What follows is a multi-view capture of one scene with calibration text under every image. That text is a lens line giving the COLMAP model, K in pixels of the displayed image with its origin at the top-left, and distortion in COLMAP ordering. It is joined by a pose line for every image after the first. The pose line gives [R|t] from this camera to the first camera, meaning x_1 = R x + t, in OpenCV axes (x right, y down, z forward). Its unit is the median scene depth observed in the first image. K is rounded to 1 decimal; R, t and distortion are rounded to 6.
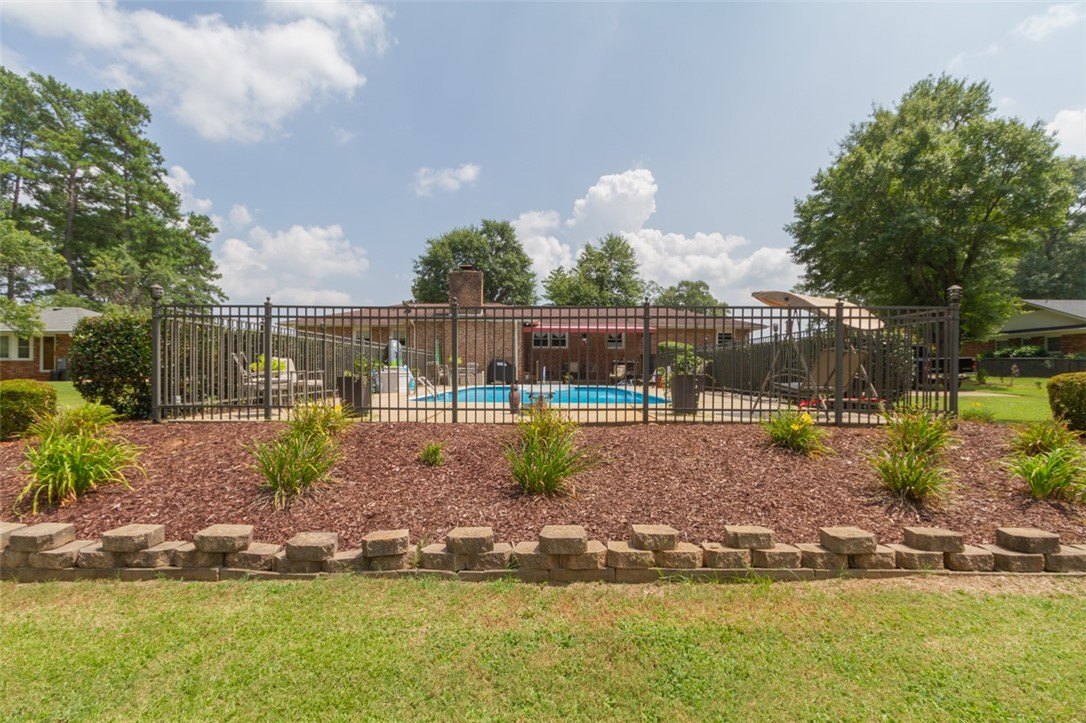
lens RADIAL K [[499.4, 0, 538.1], [0, 499.4, 373.1], [0, 0, 1]] dist [-0.011314, -0.000259]
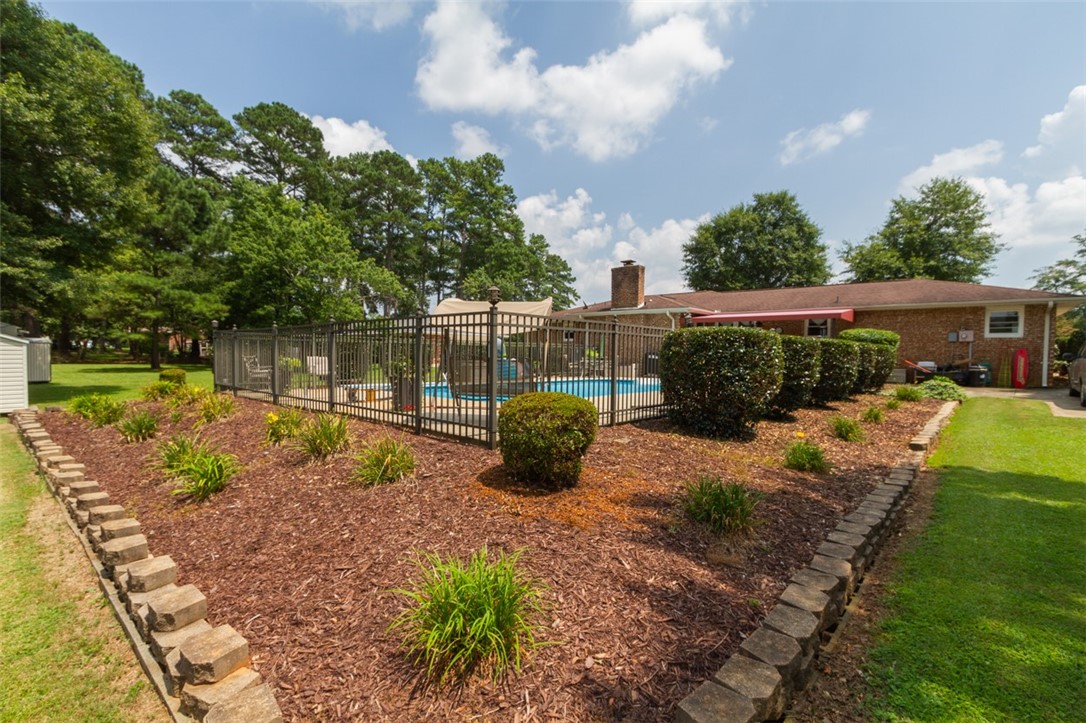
lens RADIAL K [[499.4, 0, 520.9], [0, 499.4, 373.6], [0, 0, 1]] dist [-0.011314, -0.000259]
pose [[0.728730, 0.031483, -0.684078, 0.186768], [-0.013289, 0.999405, 0.031838, -0.005658], [0.684673, -0.014111, 0.728714, 0.041922]]
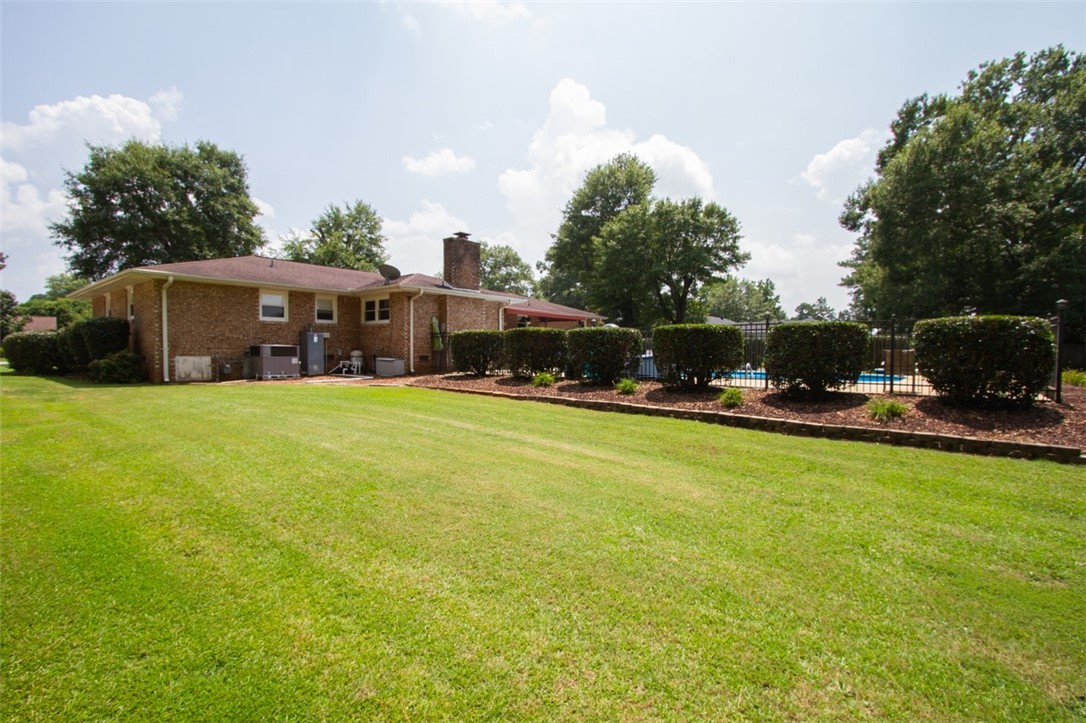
lens RADIAL K [[499.4, 0, 537.1], [0, 499.4, 355.0], [0, 0, 1]] dist [-0.011314, -0.000259]
pose [[0.638208, -0.005862, 0.769842, -0.317817], [-0.001571, 0.999959, 0.008917, -0.004641], [-0.769862, -0.006901, 0.638173, 0.150162]]
